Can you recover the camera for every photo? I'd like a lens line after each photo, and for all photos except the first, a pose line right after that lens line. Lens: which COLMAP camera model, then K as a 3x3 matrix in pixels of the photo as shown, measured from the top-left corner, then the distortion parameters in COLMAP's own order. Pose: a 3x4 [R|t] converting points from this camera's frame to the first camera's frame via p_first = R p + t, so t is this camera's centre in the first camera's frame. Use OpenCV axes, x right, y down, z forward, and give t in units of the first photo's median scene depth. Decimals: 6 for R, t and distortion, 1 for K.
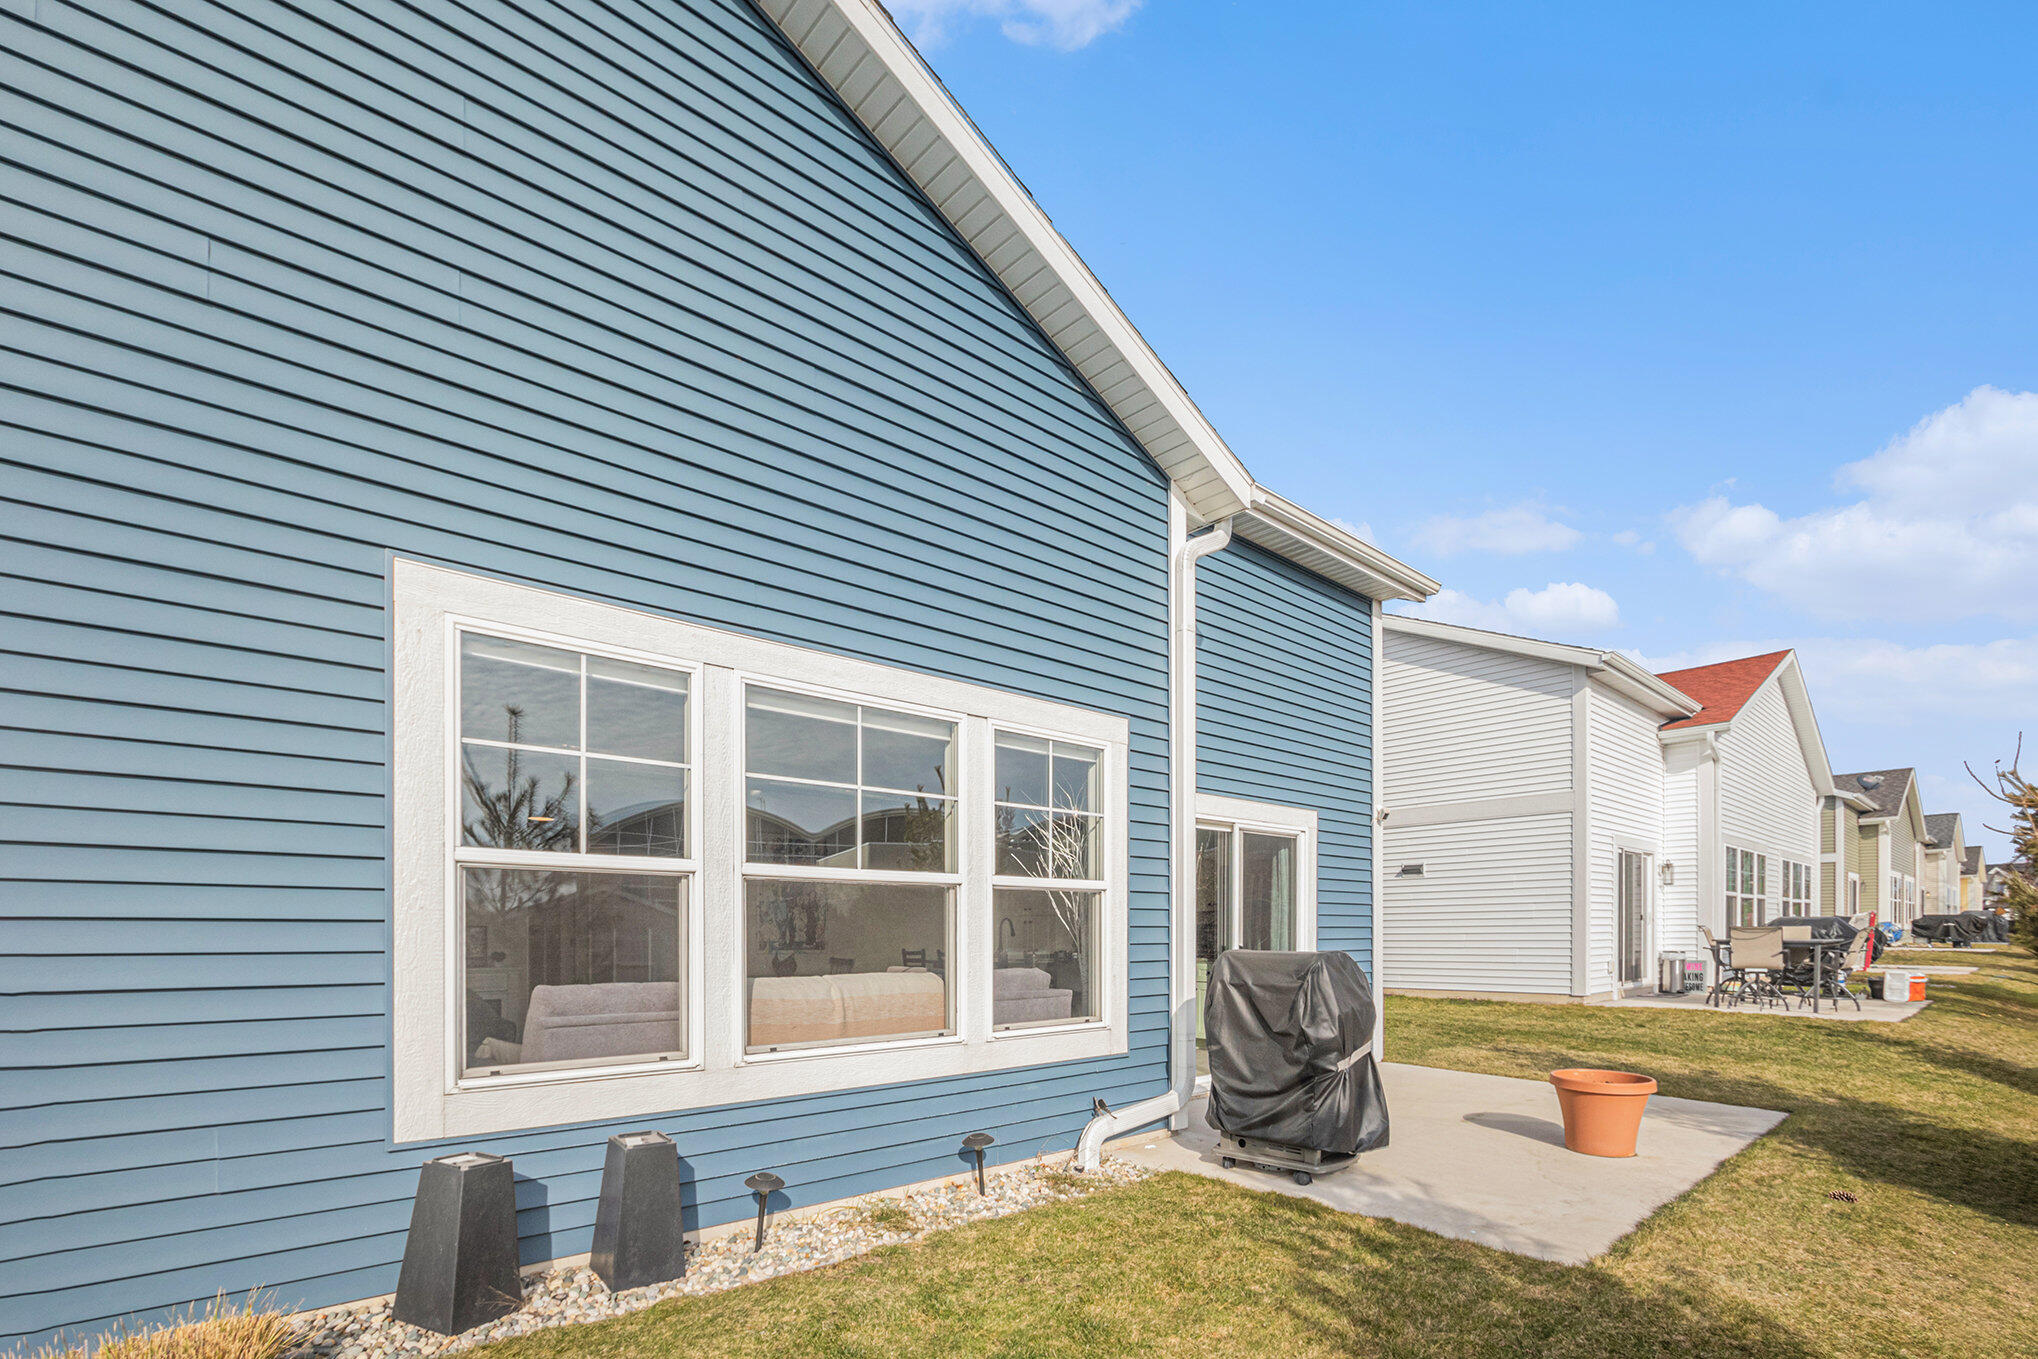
lens RADIAL K [[947.5, 0, 1017.0], [0, 947.5, 672.3], [0, 0, 1]] dist [-0.024152, 0.007967]
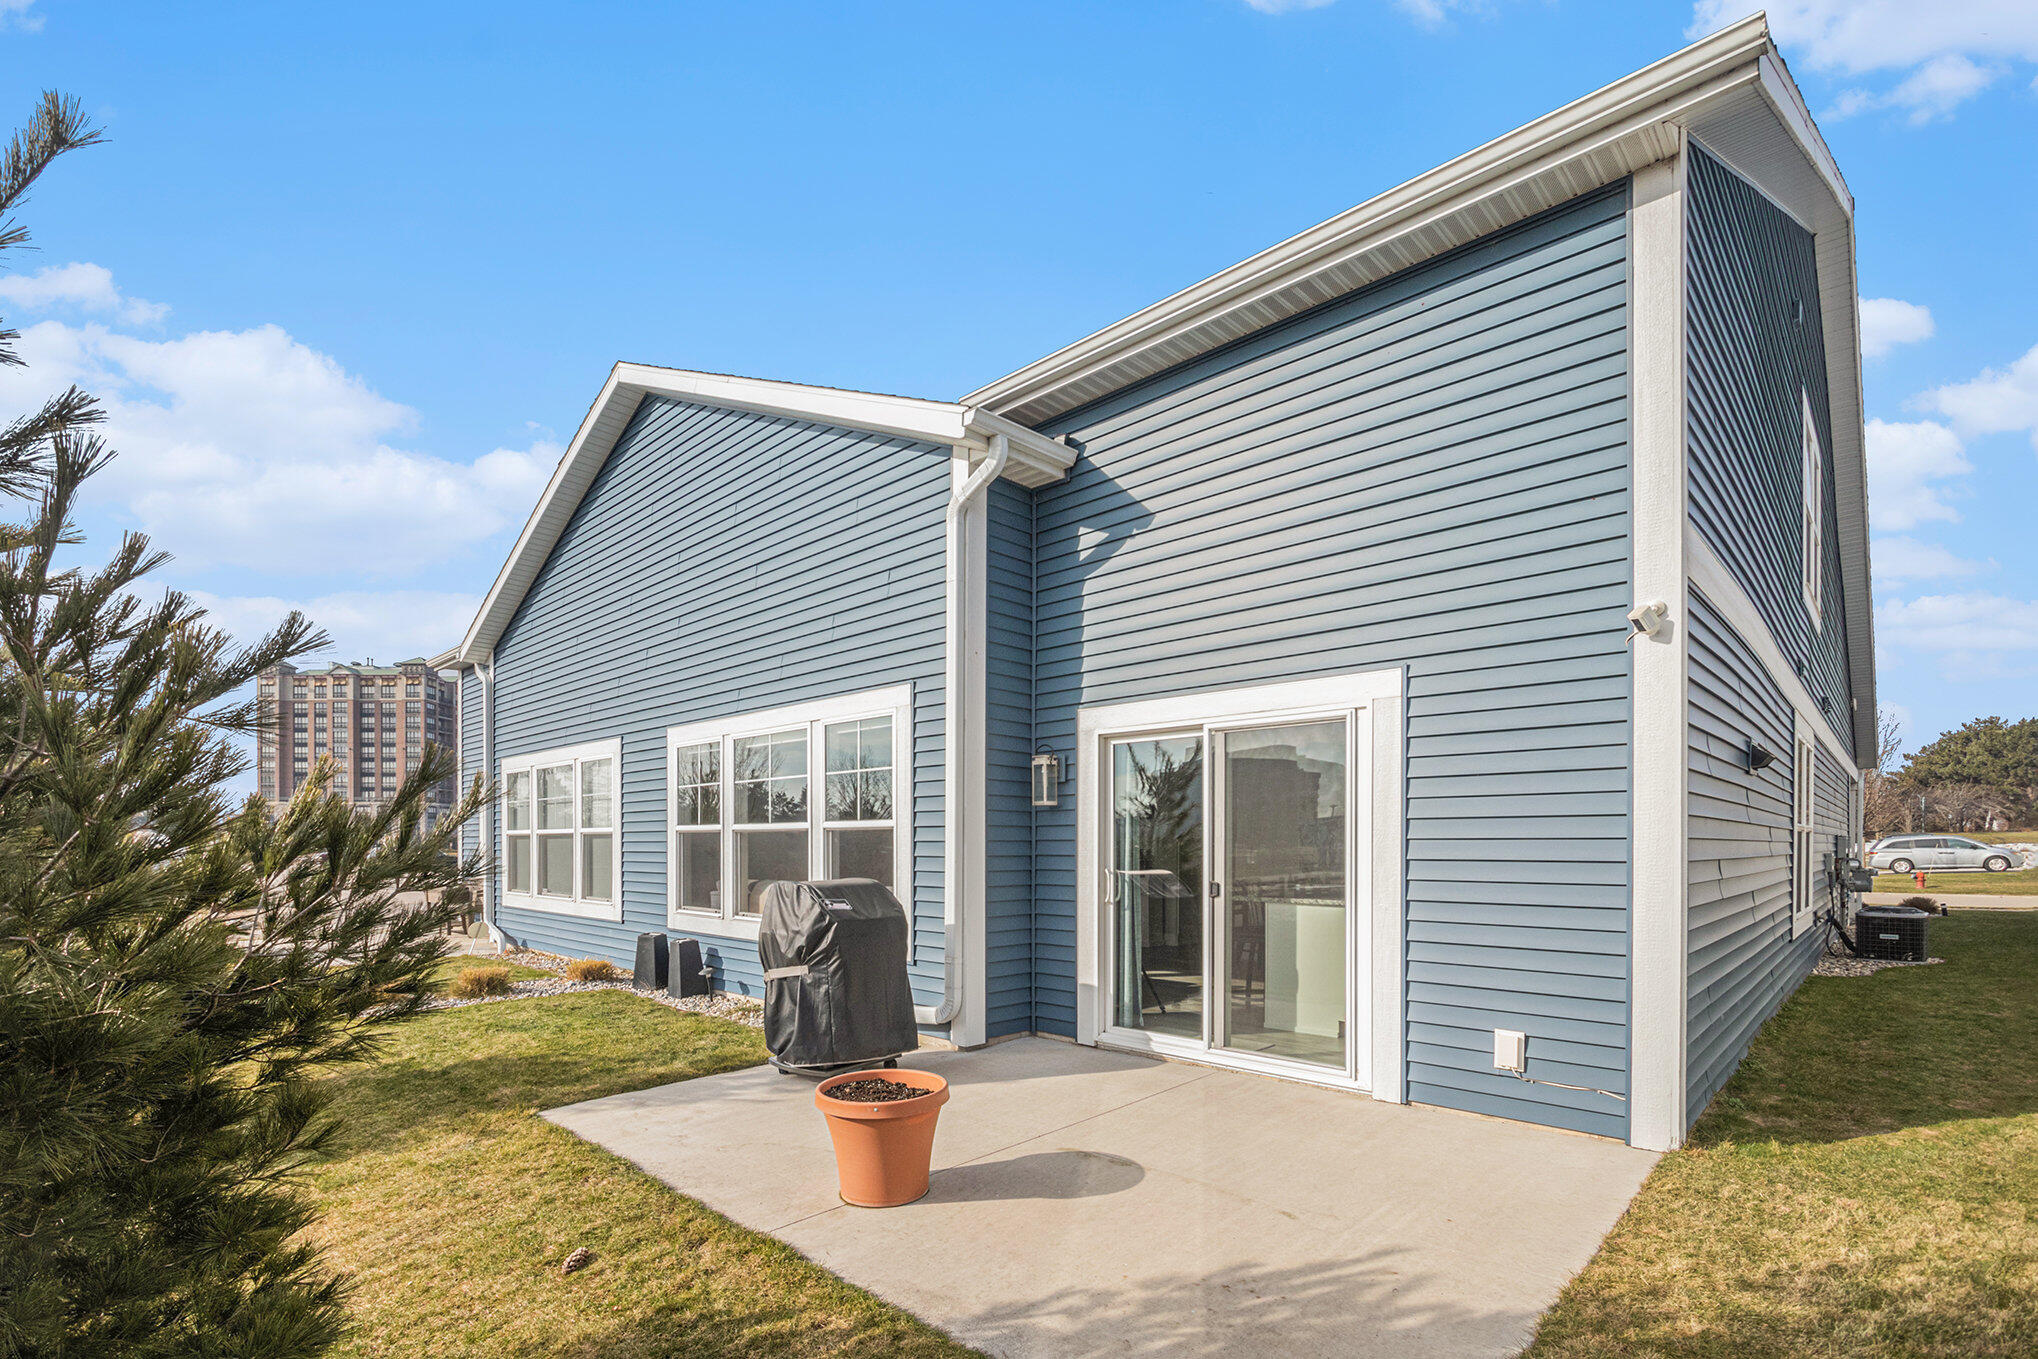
lens RADIAL K [[947.5, 0, 1017.0], [0, 947.5, 672.3], [0, 0, 1]] dist [-0.024152, 0.007967]
pose [[0.067662, -0.182222, -0.980927, 1.602137], [0.267397, 0.950523, -0.158130, 0.321608], [0.961208, -0.251598, 0.113040, 1.233380]]
